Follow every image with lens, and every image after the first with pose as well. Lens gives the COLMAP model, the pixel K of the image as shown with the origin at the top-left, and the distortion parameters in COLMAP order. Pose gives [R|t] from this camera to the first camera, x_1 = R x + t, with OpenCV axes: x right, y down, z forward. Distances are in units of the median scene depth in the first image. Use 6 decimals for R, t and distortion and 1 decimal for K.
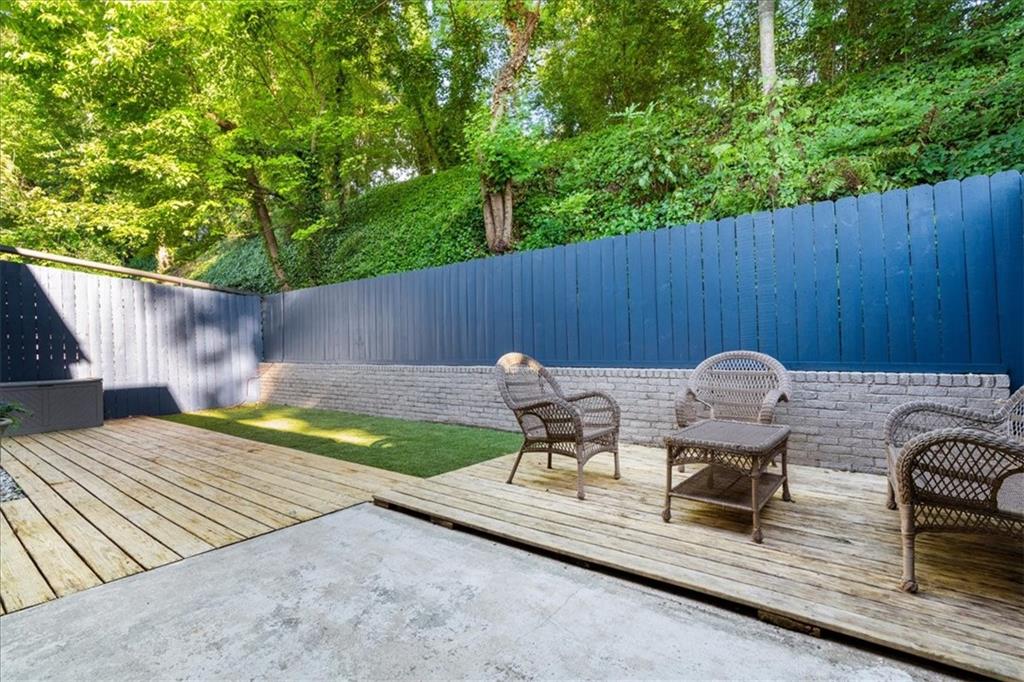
lens RADIAL K [[483.8, 0, 513.5], [0, 483.8, 336.9], [0, 0, 1]] dist [-0.004336, -0.000185]
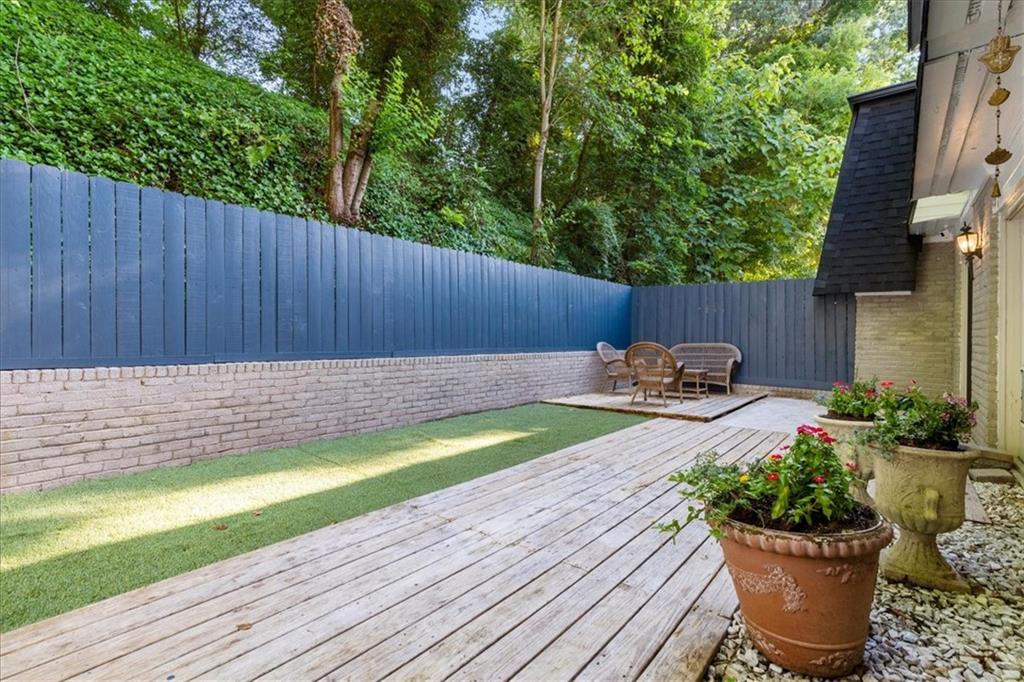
lens RADIAL K [[483.8, 0, 513.5], [0, 483.8, 336.9], [0, 0, 1]] dist [-0.004336, -0.000185]
pose [[0.009228, 0.019605, 0.999765, -1.065847], [-0.028673, 0.999402, -0.019334, 0.036538], [-0.999546, -0.028488, 0.009785, 0.853354]]
